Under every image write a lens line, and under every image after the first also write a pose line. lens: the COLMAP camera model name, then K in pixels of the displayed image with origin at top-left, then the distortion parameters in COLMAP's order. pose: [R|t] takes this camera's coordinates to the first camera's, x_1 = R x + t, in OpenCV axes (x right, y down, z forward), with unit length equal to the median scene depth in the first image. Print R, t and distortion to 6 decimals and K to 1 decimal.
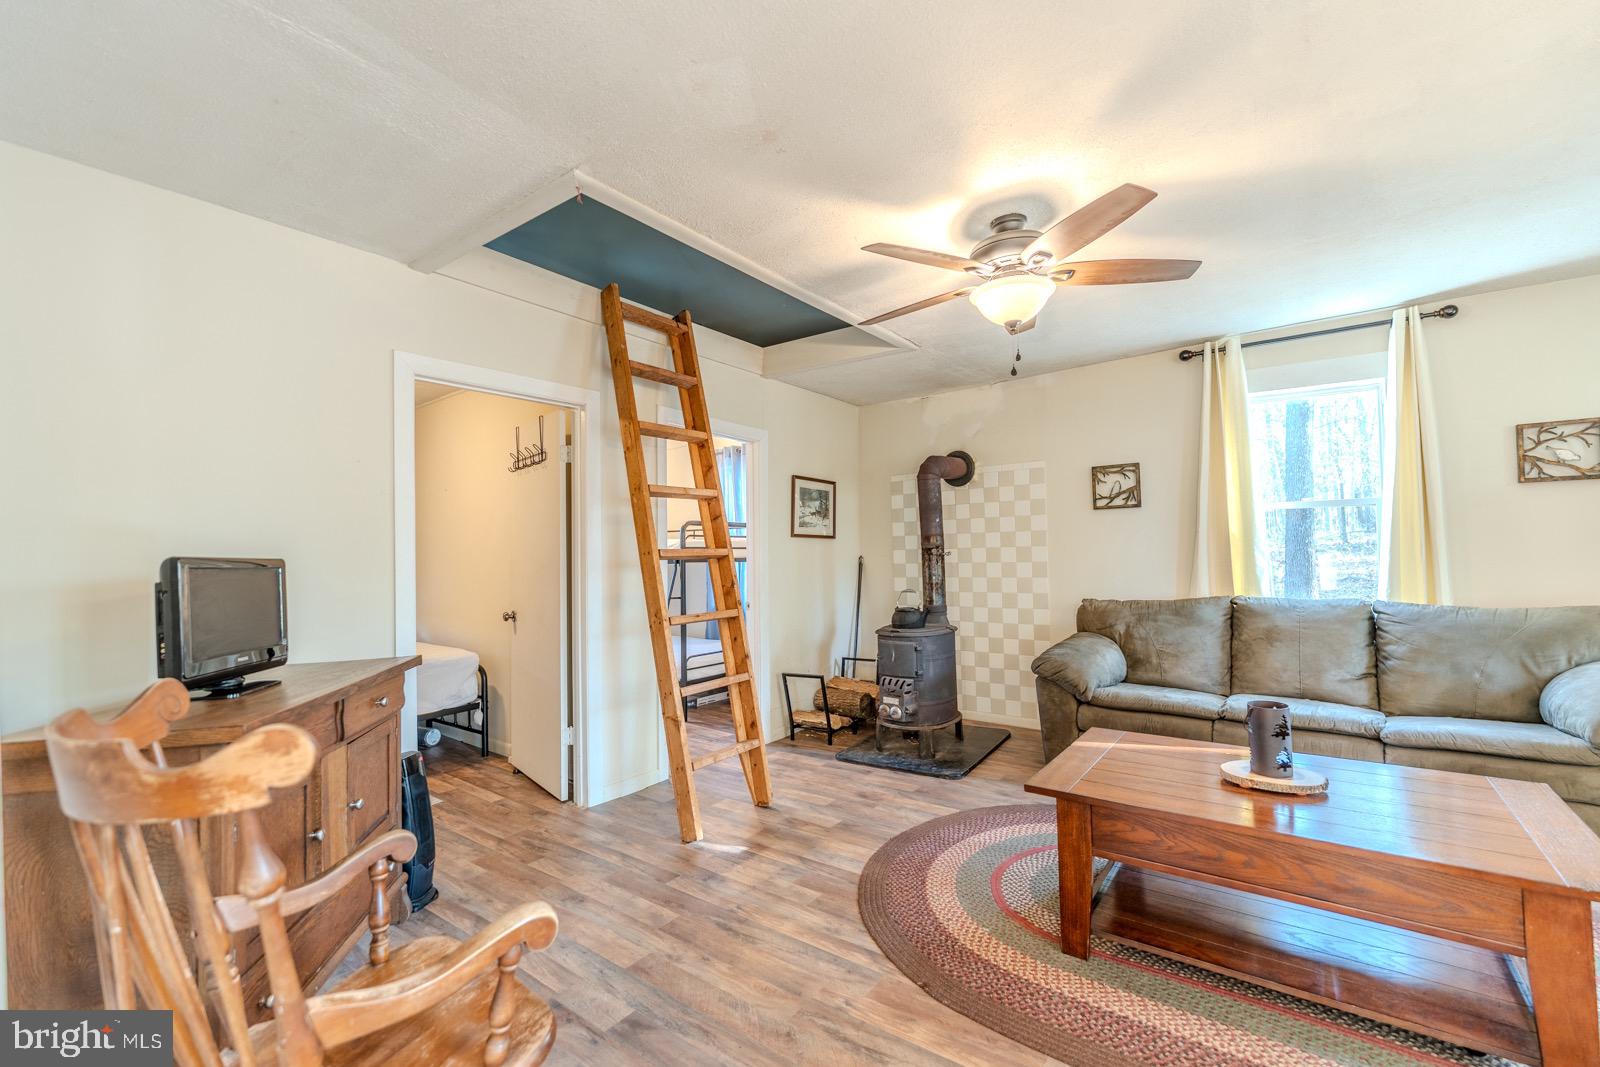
lens RADIAL K [[678.5, 0, 804.3], [0, 678.5, 537.8], [0, 0, 1]] dist [-0.001624, -0.000314]
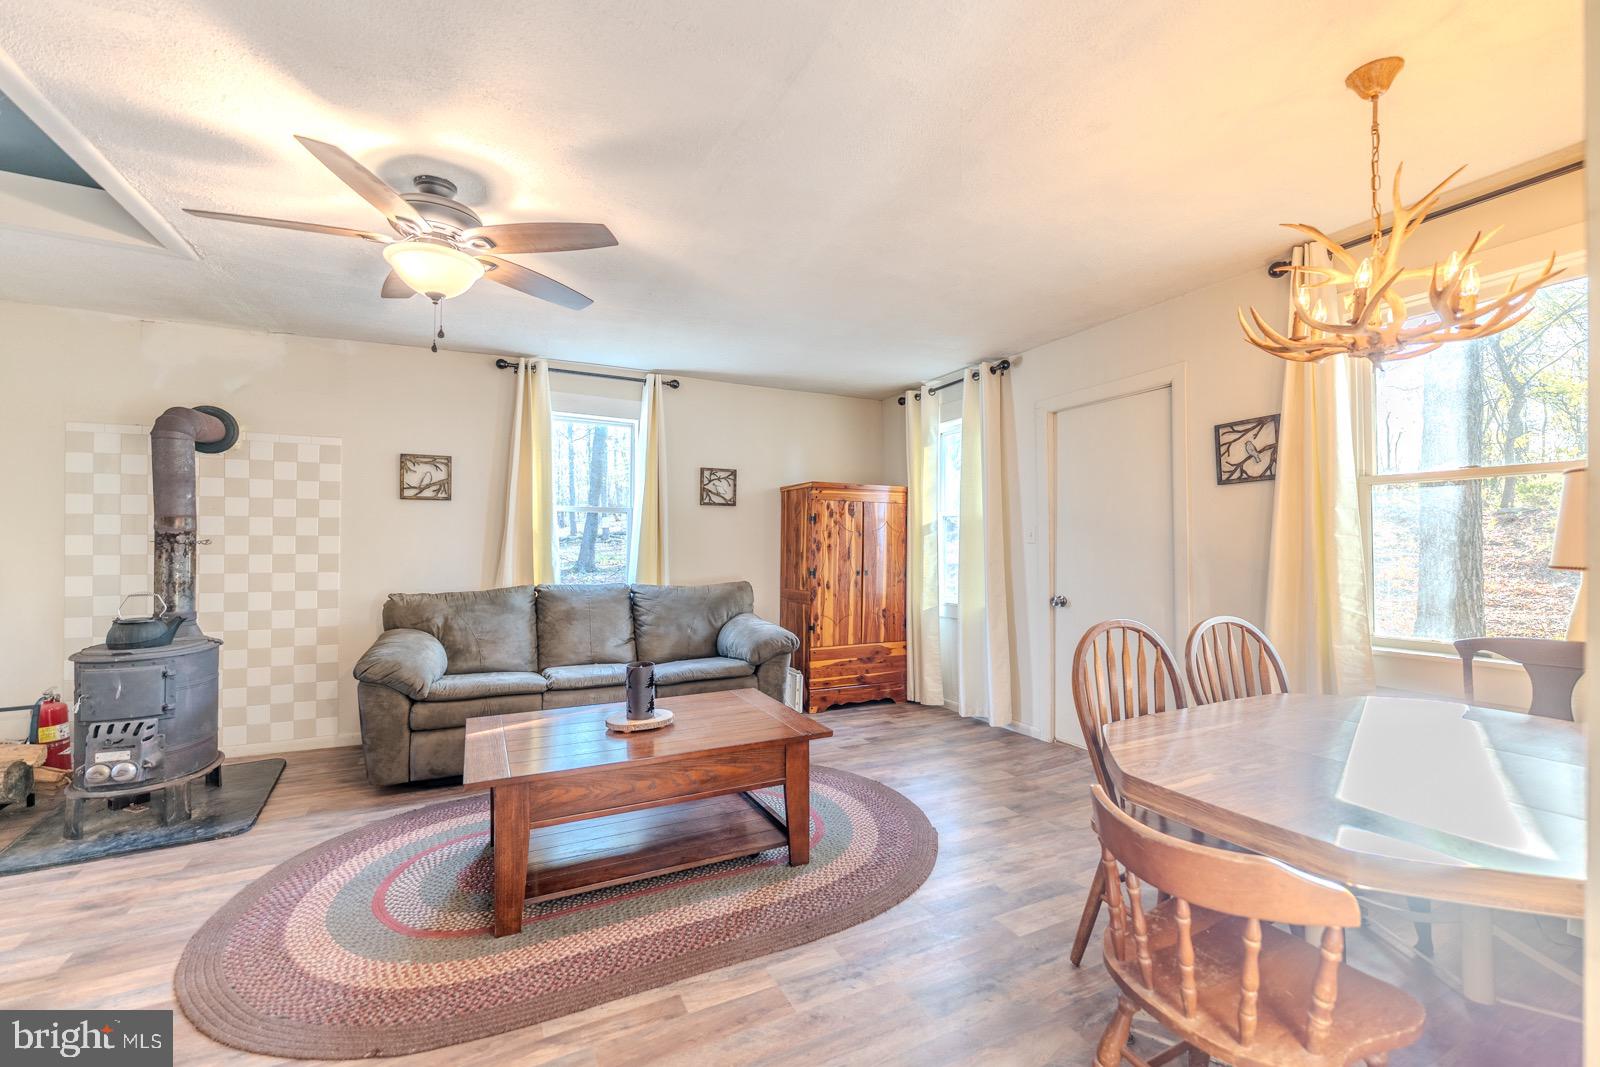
lens RADIAL K [[678.5, 0, 804.3], [0, 678.5, 537.8], [0, 0, 1]] dist [-0.001624, -0.000314]
pose [[0.431081, 0.028014, 0.901878, -0.210482], [-0.035713, 0.999264, -0.013969, 0.006417], [-0.901606, -0.026187, 0.431764, 0.096285]]
